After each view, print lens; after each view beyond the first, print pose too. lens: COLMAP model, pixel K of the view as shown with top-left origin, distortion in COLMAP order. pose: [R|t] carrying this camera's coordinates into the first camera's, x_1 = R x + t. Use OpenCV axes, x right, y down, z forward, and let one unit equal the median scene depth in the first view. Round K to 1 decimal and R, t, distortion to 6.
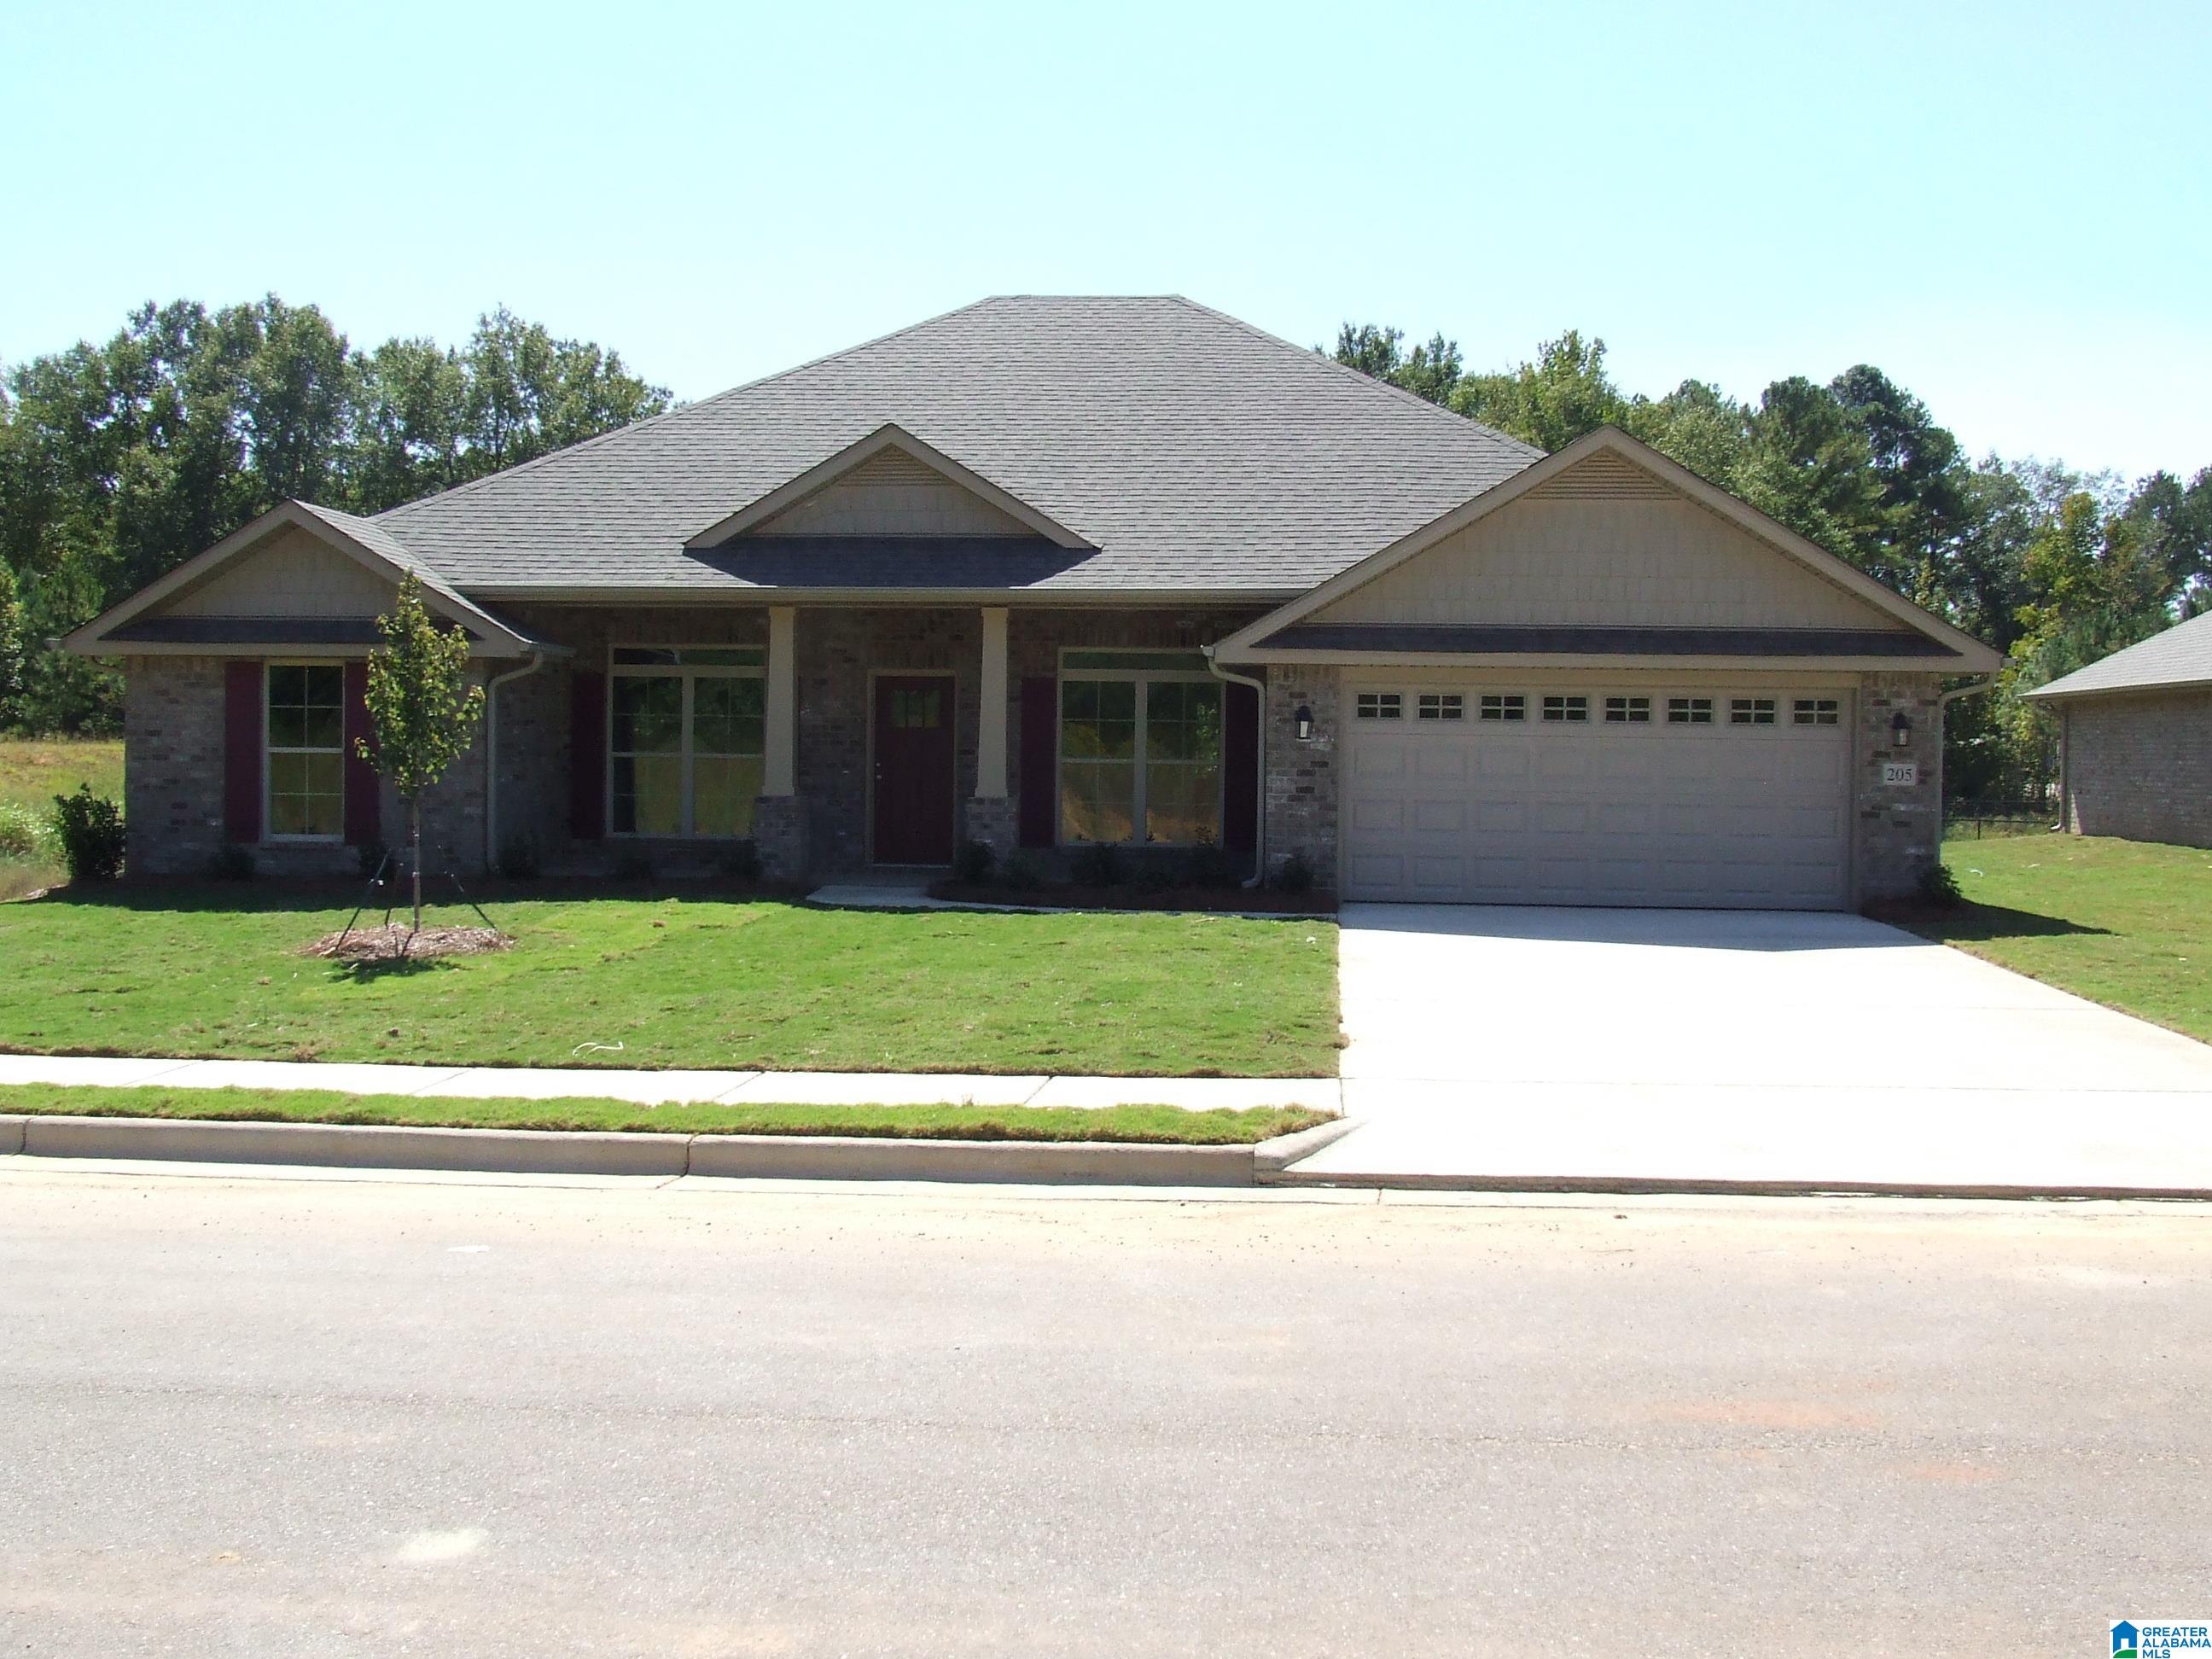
lens RADIAL K [[2401.1, 0, 1110.4], [0, 2401.1, 836.8], [0, 0, 1]] dist [-0.062752, 0.000000]
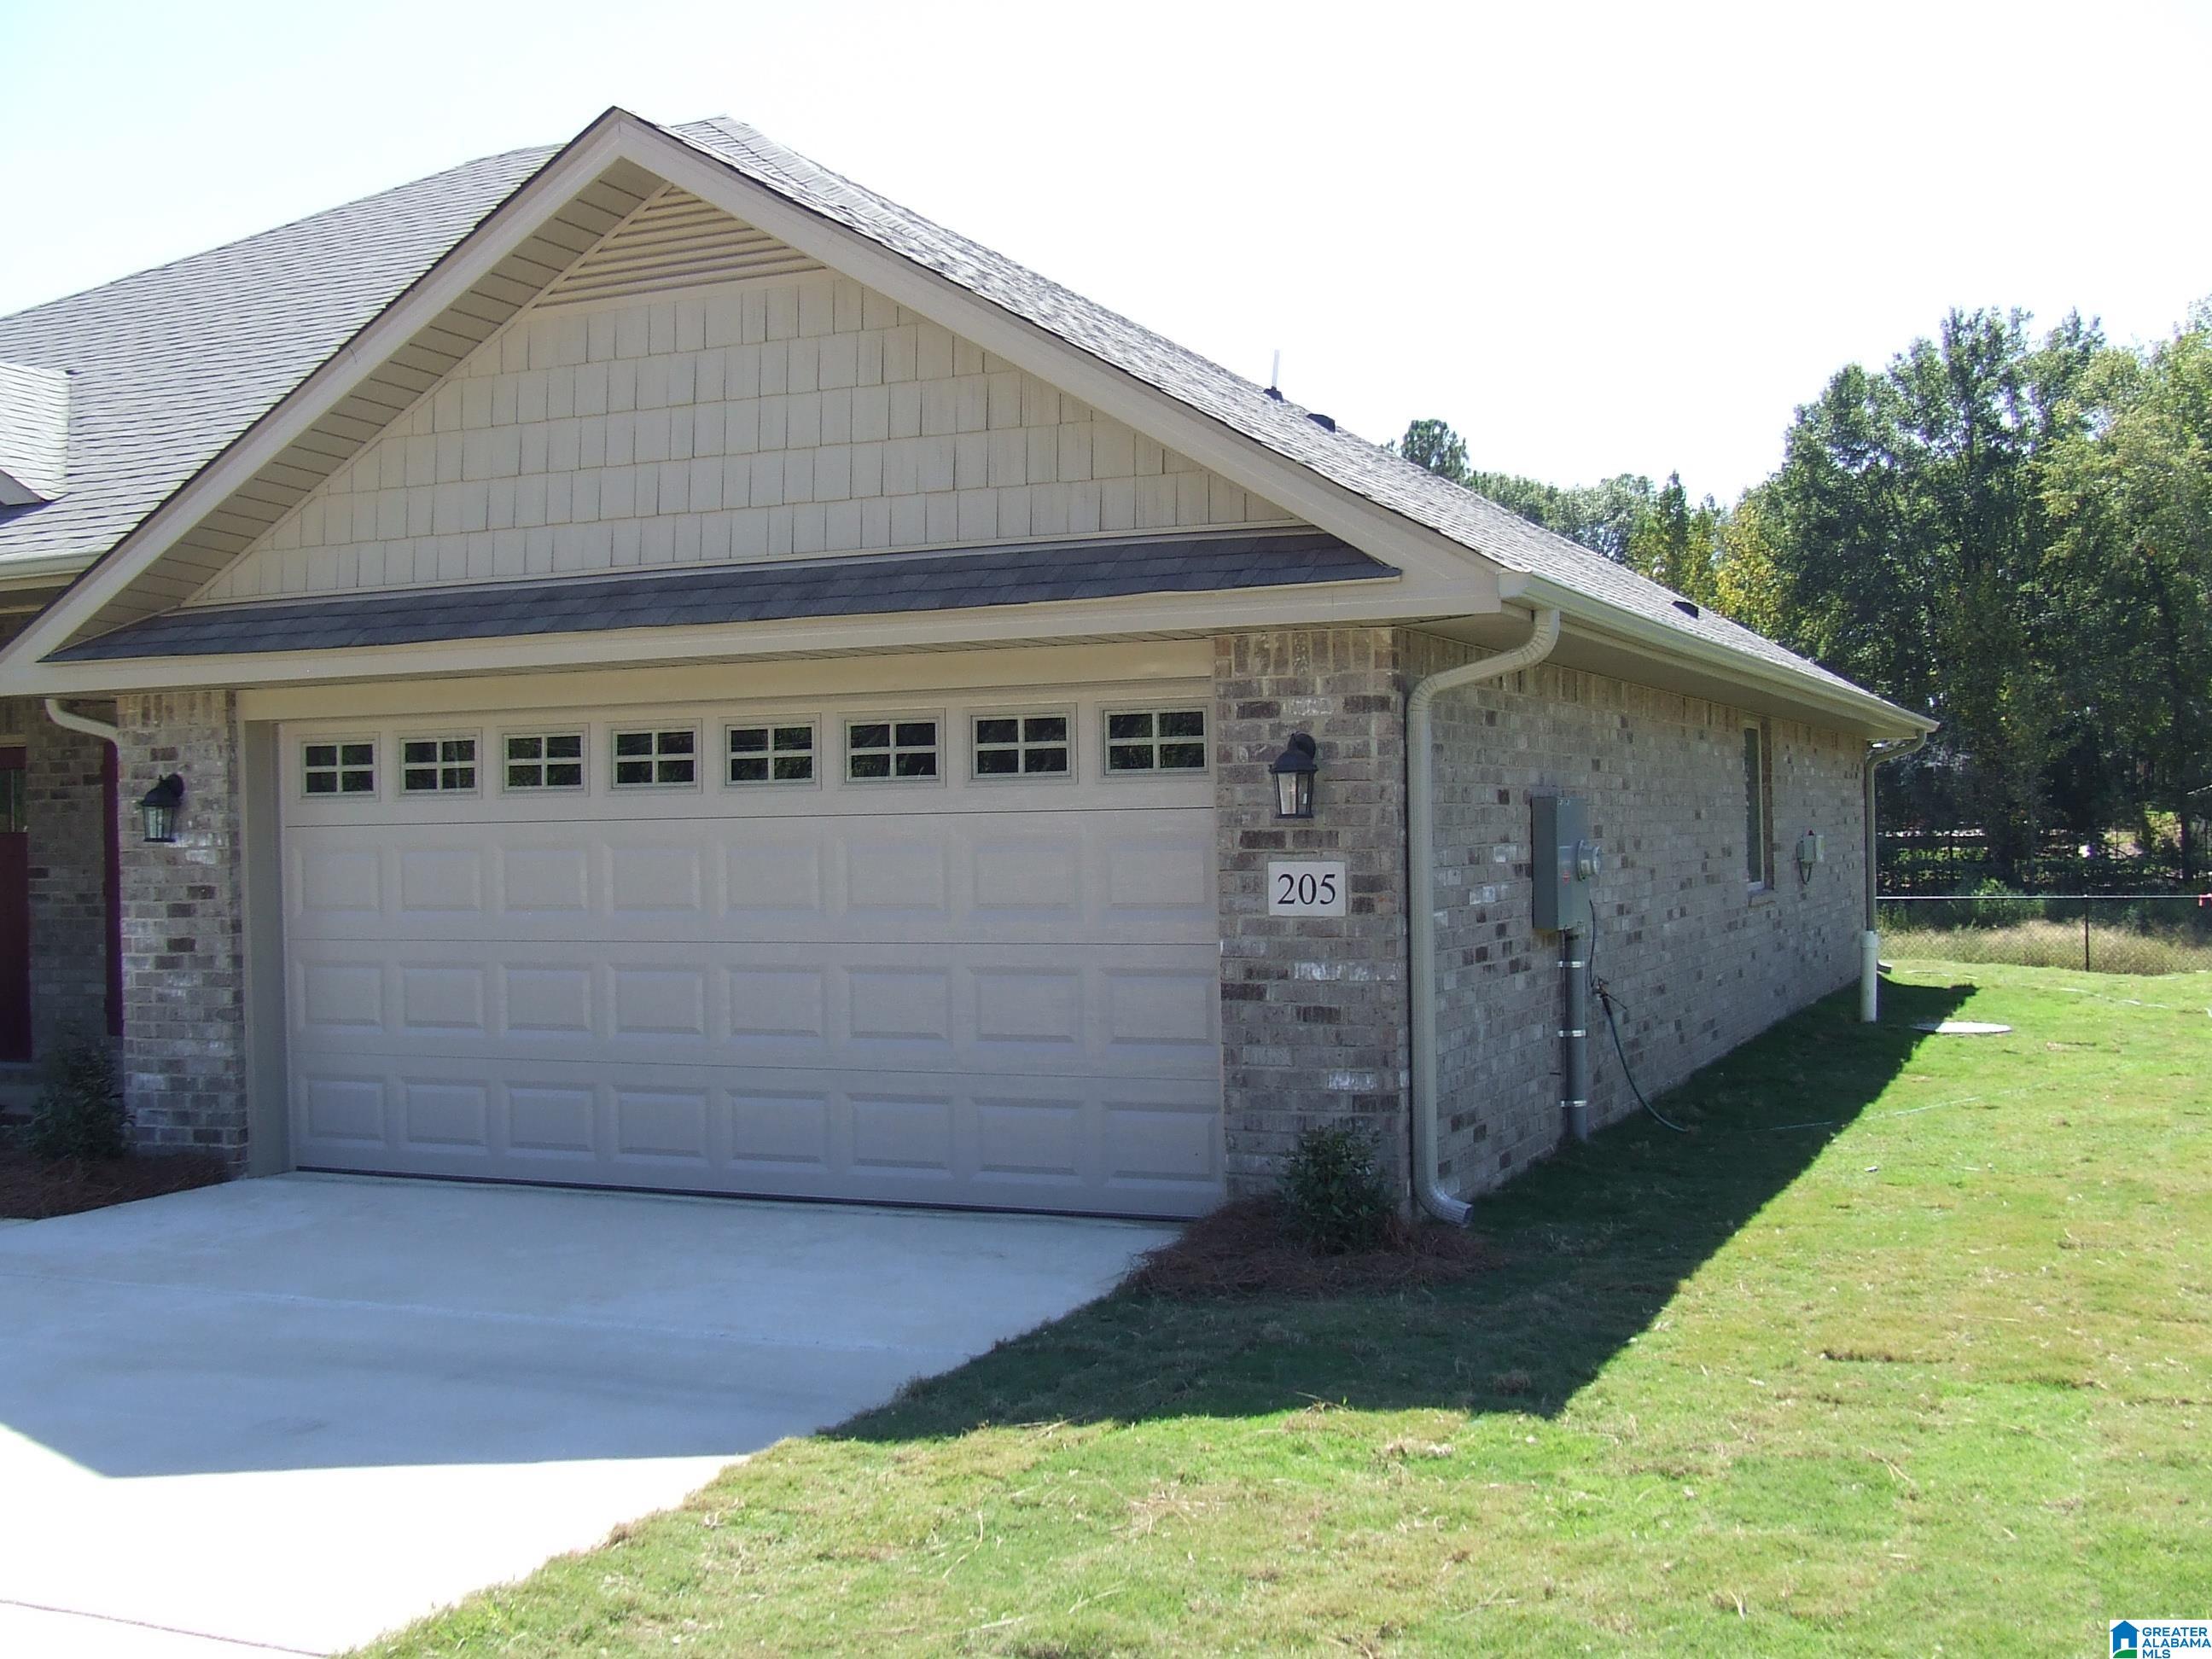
lens RADIAL K [[2401.1, 0, 1113.7], [0, 2401.1, 828.3], [0, 0, 1]] dist [-0.062752, 0.000000]
pose [[0.947518, -0.030731, -0.318221, 0.413447], [0.019645, 0.999085, -0.037989, -0.020969], [0.319098, 0.029744, 0.947255, 0.591877]]
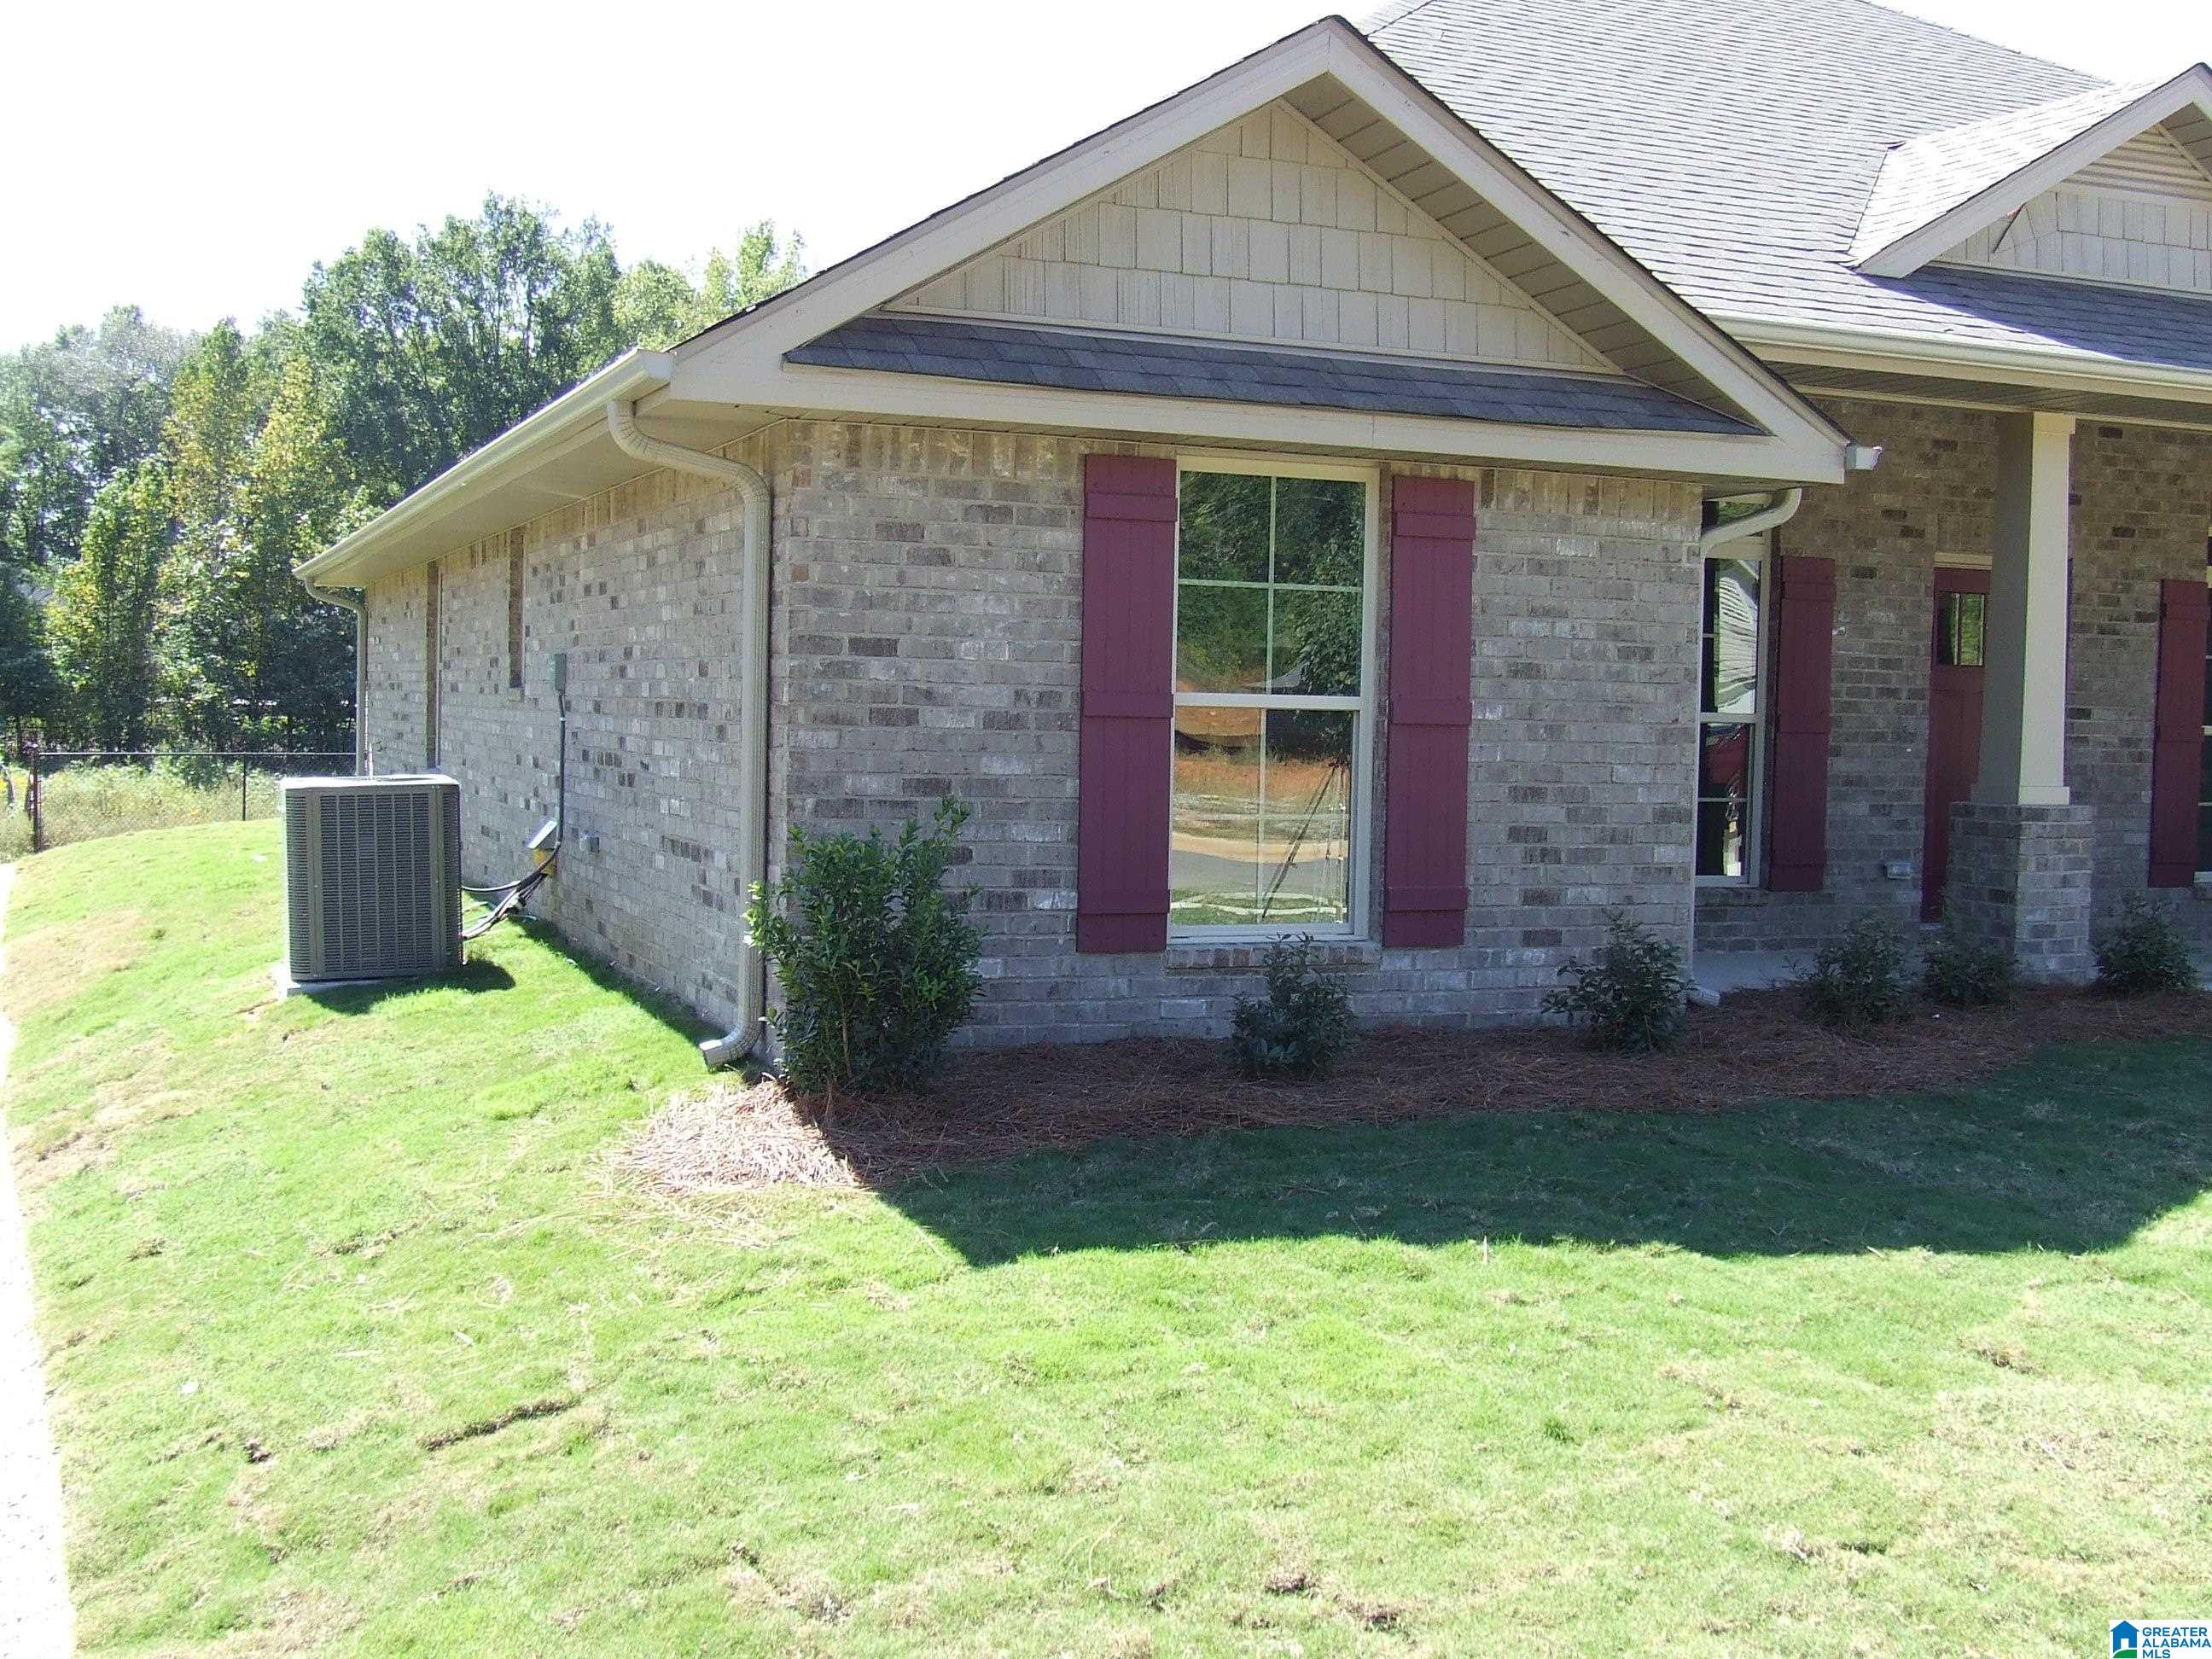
lens RADIAL K [[2401.1, 0, 1119.8], [0, 2401.1, 834.8], [0, 0, 1]] dist [-0.062752, 0.000000]
pose [[0.882197, -0.018334, 0.470524, -0.554105], [0.006236, 0.999609, 0.027256, -0.026558], [-0.470839, -0.021111, 0.881966, 0.698925]]
